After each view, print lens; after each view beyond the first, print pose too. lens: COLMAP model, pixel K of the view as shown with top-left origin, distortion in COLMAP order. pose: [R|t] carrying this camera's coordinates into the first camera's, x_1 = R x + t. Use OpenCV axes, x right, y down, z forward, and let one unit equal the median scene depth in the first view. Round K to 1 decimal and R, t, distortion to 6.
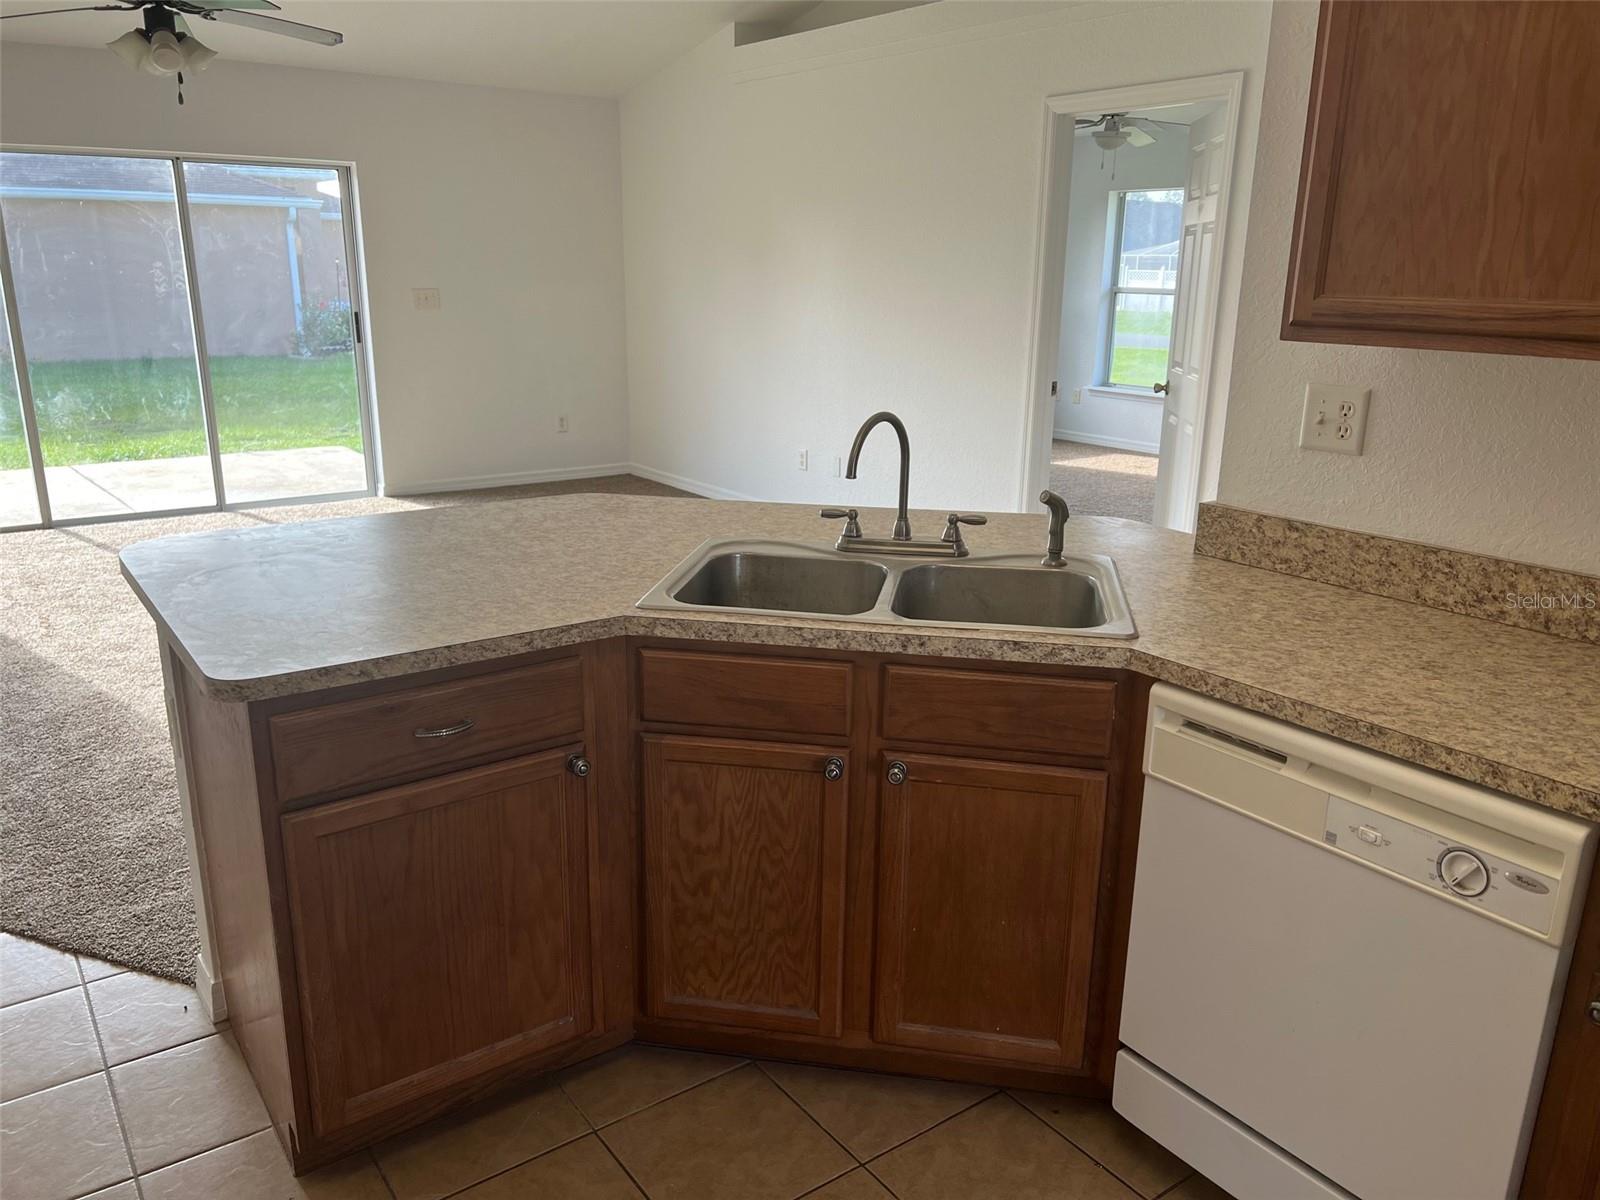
lens RADIAL K [[1206.9, 0, 801.9], [0, 1206.9, 602.1], [0, 0, 1]] dist [0.046883, -0.061583]
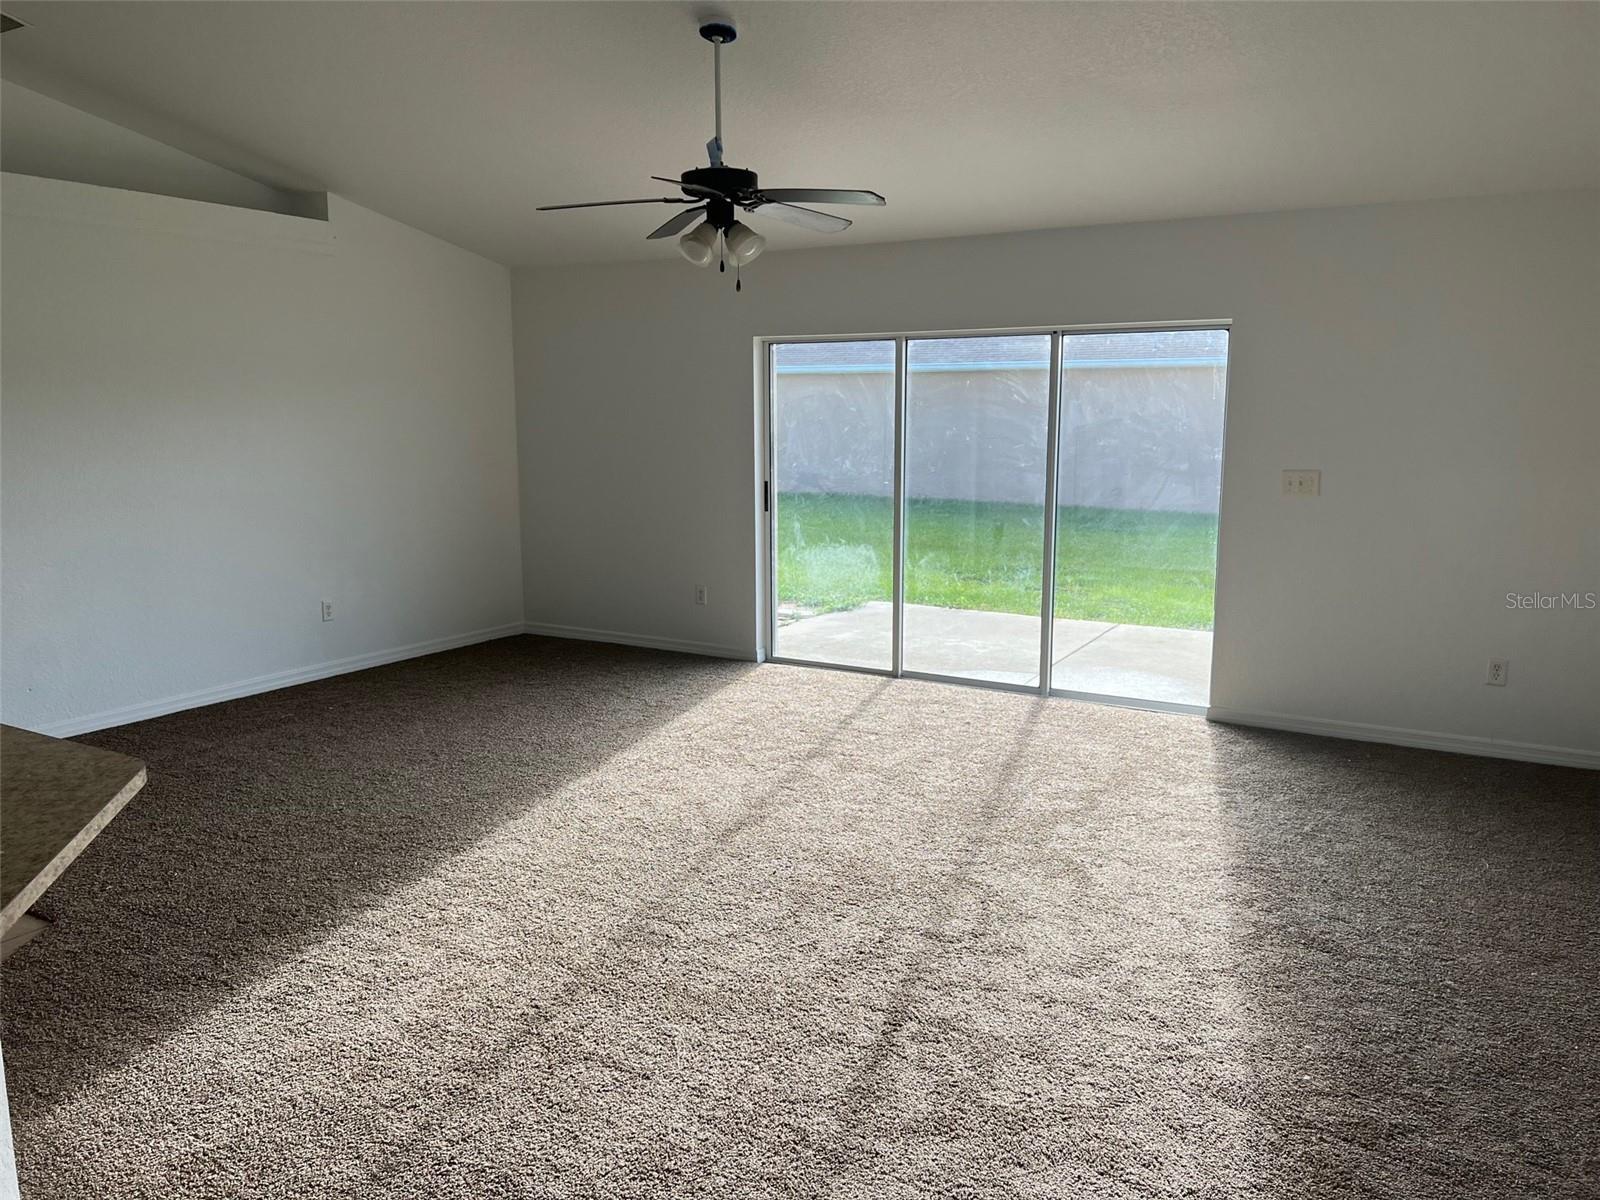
lens RADIAL K [[1206.9, 0, 799.4], [0, 1206.9, 600.4], [0, 0, 1]] dist [0.046883, -0.061583]
pose [[0.370418, 0.127437, -0.920082, 0.324690], [-0.246955, 0.968405, 0.034708, -0.141174], [0.895435, 0.214362, 0.390186, 0.486584]]
